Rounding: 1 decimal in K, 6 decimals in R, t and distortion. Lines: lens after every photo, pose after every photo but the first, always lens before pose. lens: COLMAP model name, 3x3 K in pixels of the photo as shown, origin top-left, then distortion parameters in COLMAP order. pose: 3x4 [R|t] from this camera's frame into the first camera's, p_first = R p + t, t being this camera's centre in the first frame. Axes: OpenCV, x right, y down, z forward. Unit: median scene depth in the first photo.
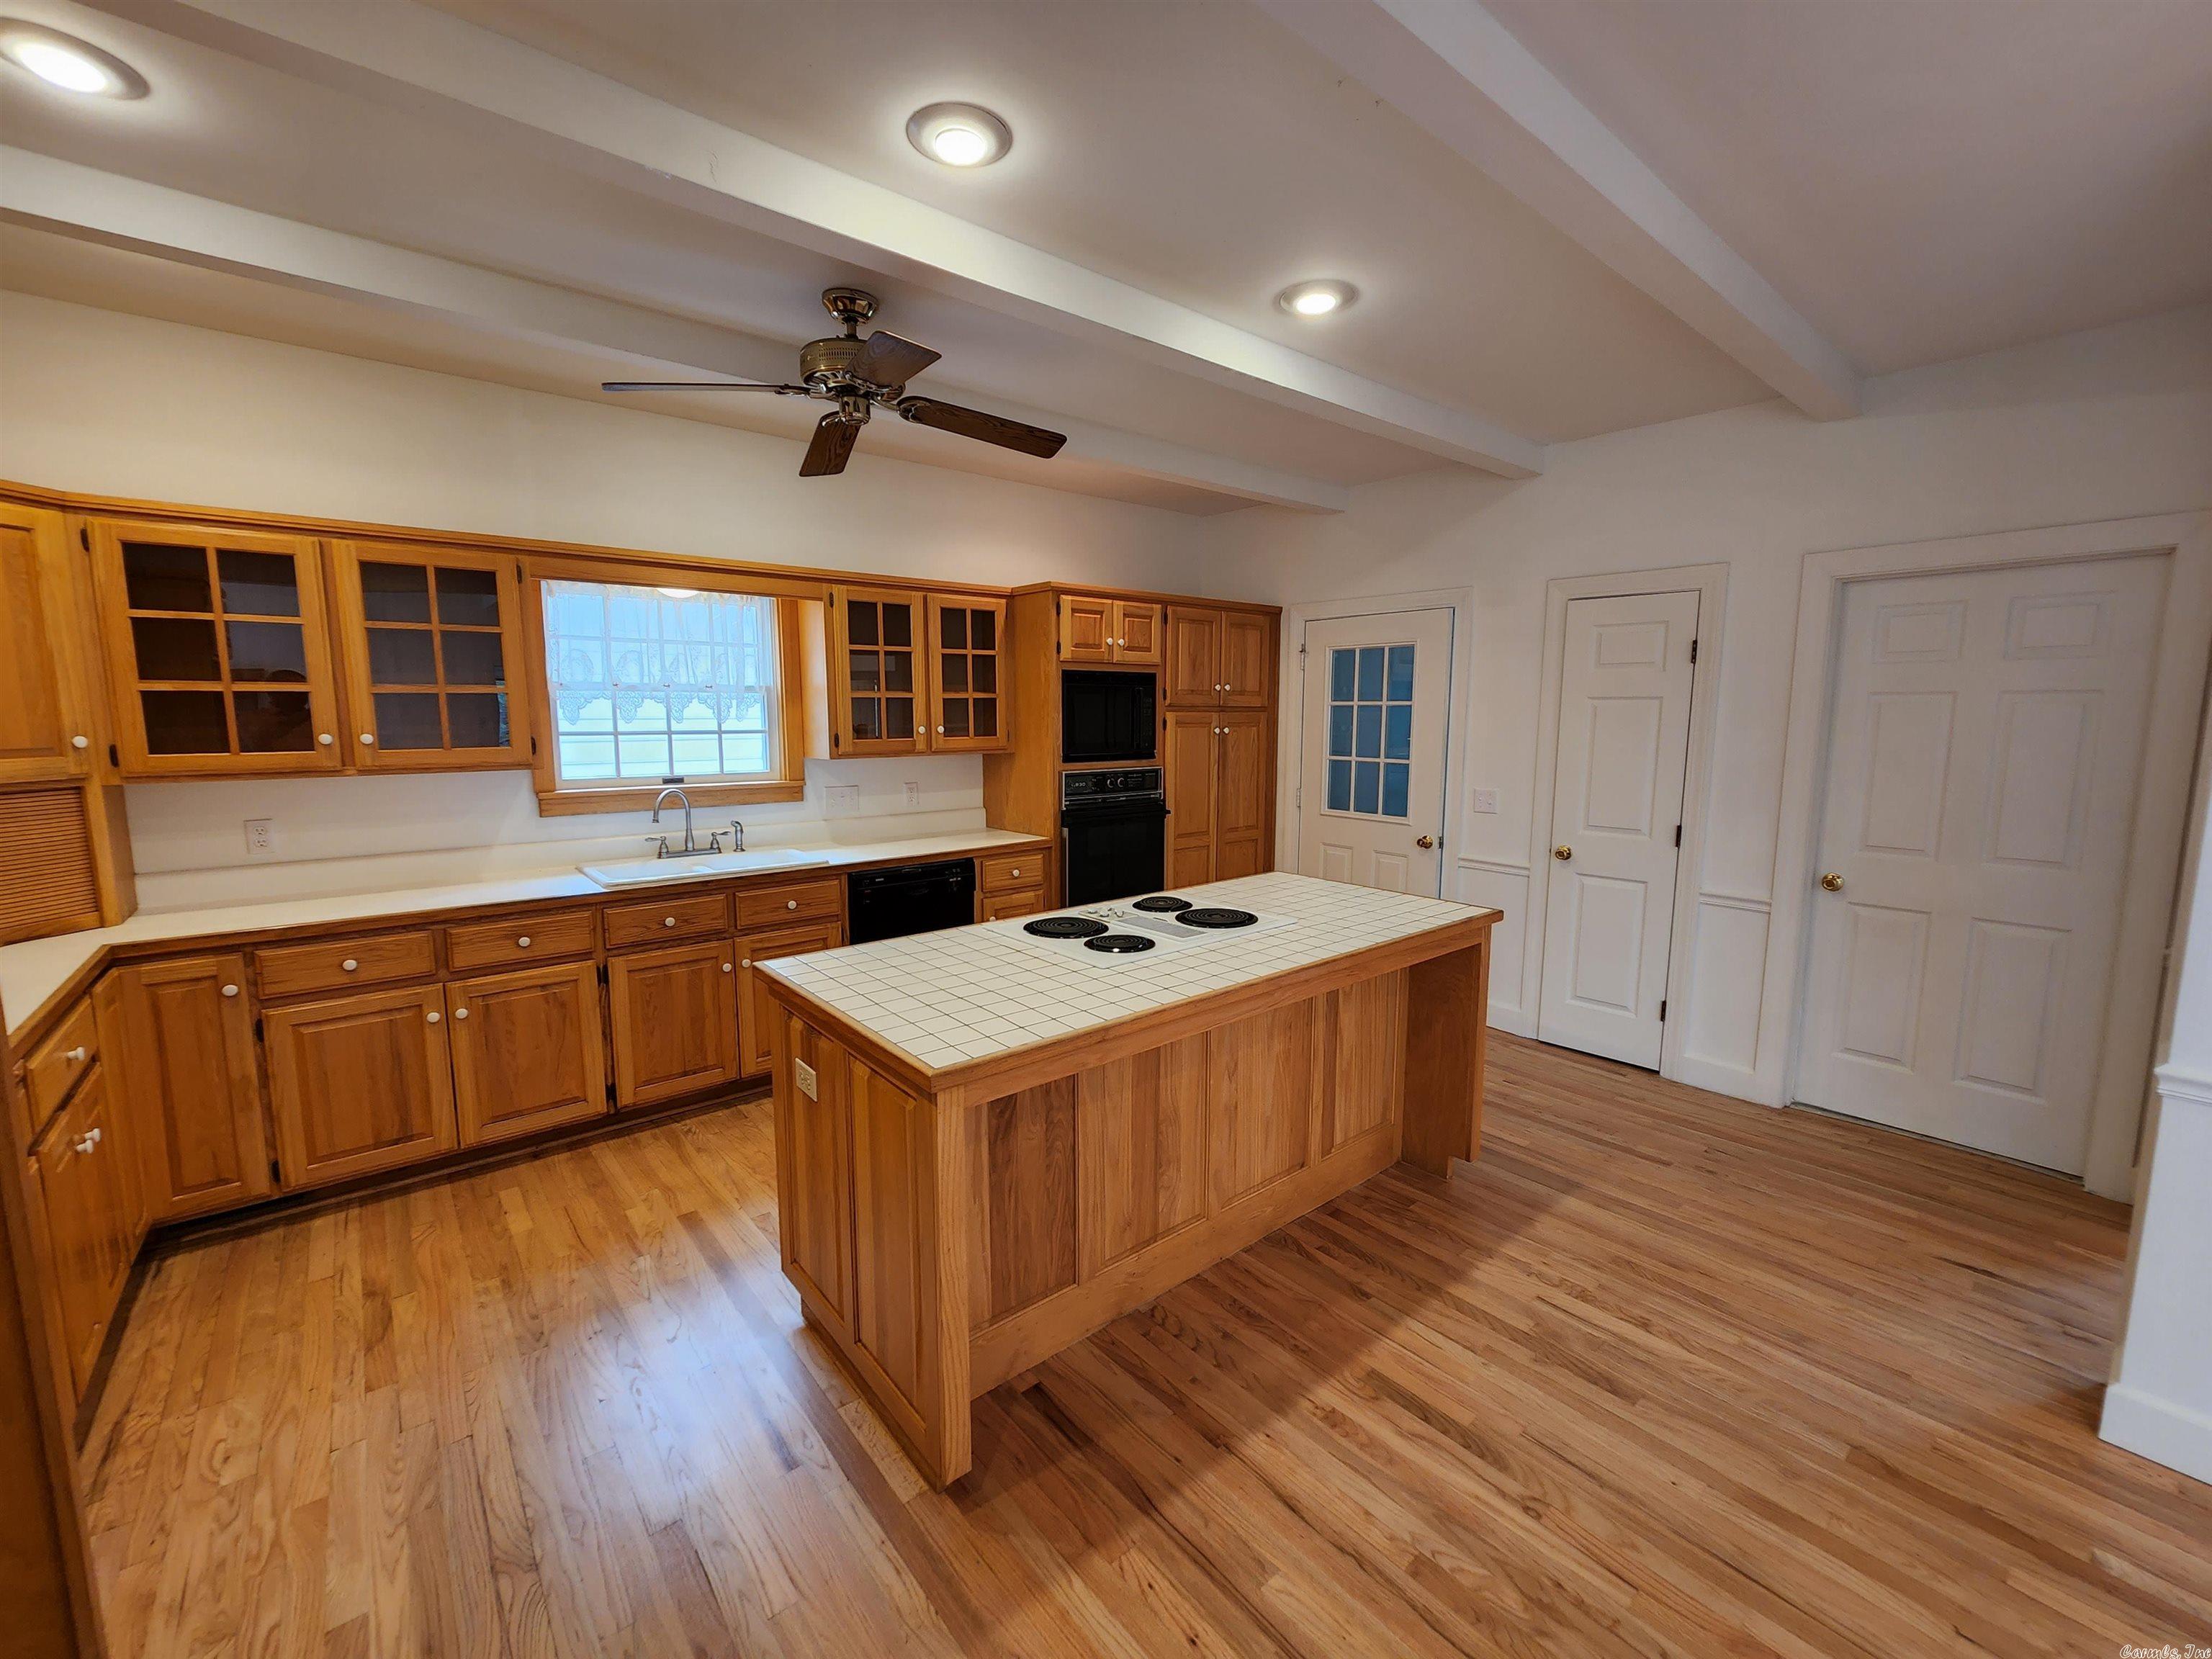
lens RADIAL K [[909.3, 0, 1108.6], [0, 909.3, 829.5], [0, 0, 1]] dist [-0.002447, -0.000176]
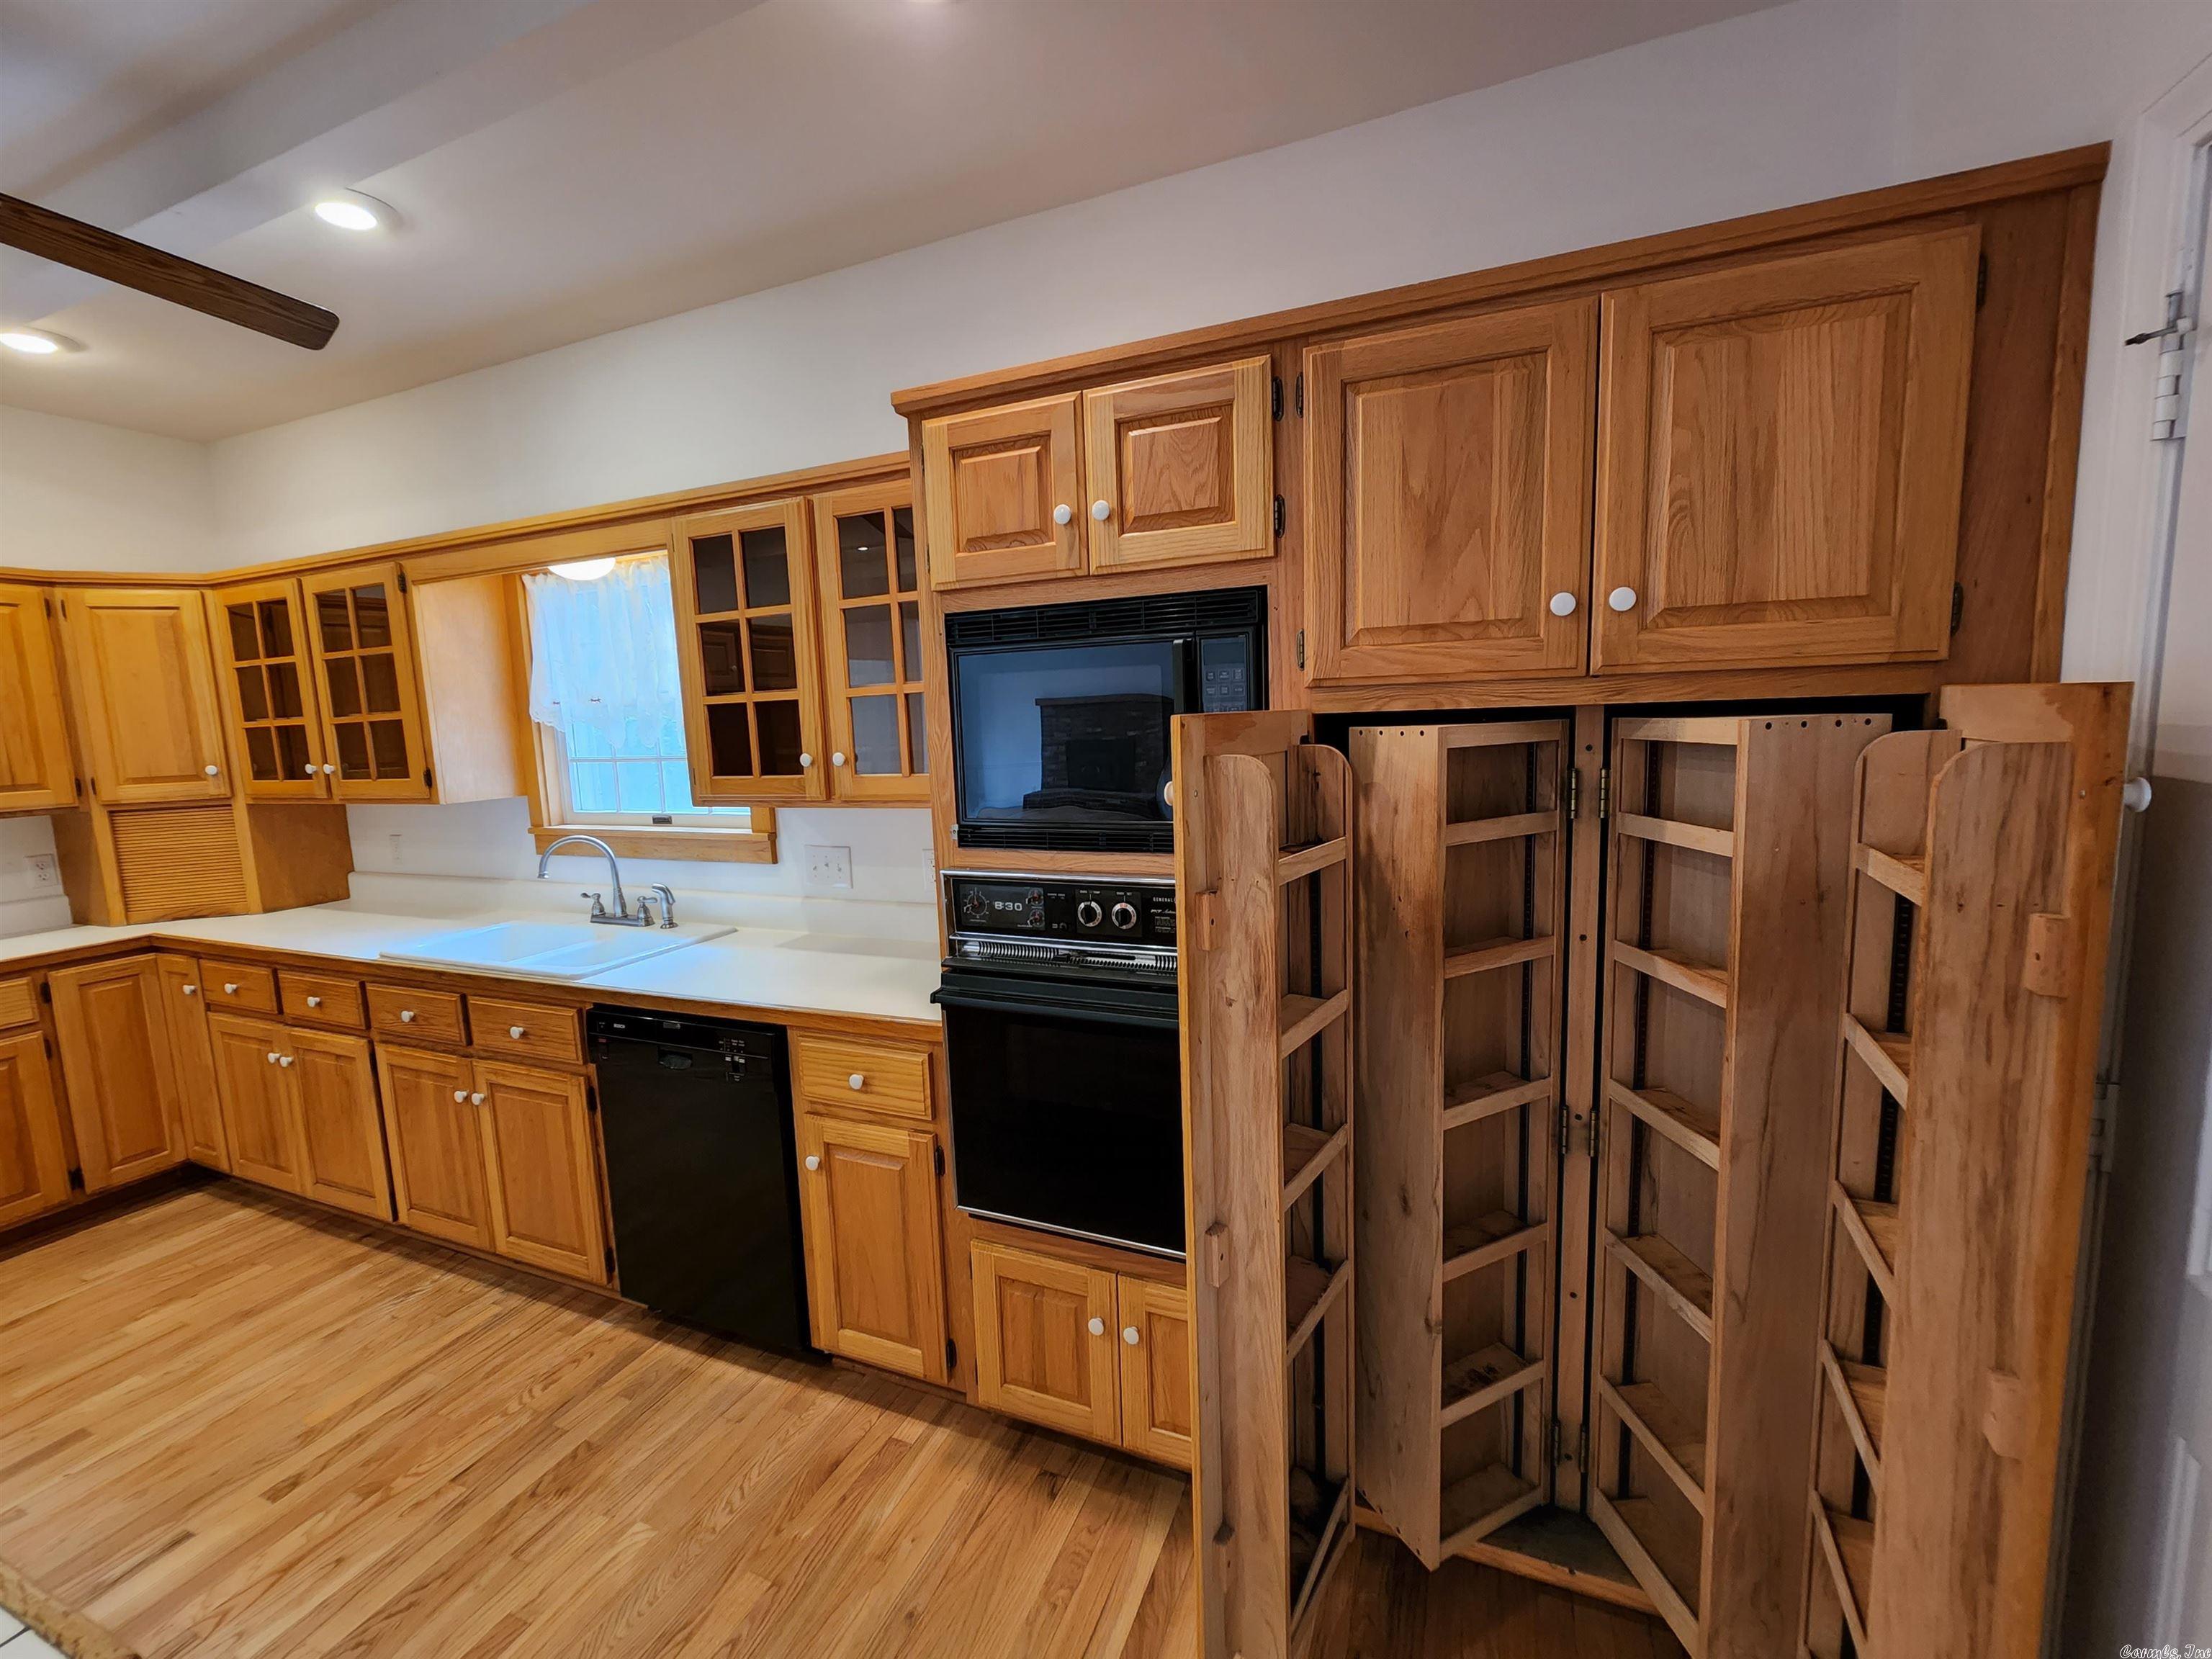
lens RADIAL K [[911.5, 0, 1105.6], [0, 911.5, 825.1], [0, 0, 1]] dist [-0.002069, 0.000549]
pose [[0.459053, 0.089430, -0.883896, 0.390485], [-0.078709, 0.995102, 0.059804, -0.131104], [0.884915, 0.042118, 0.463844, 1.018521]]
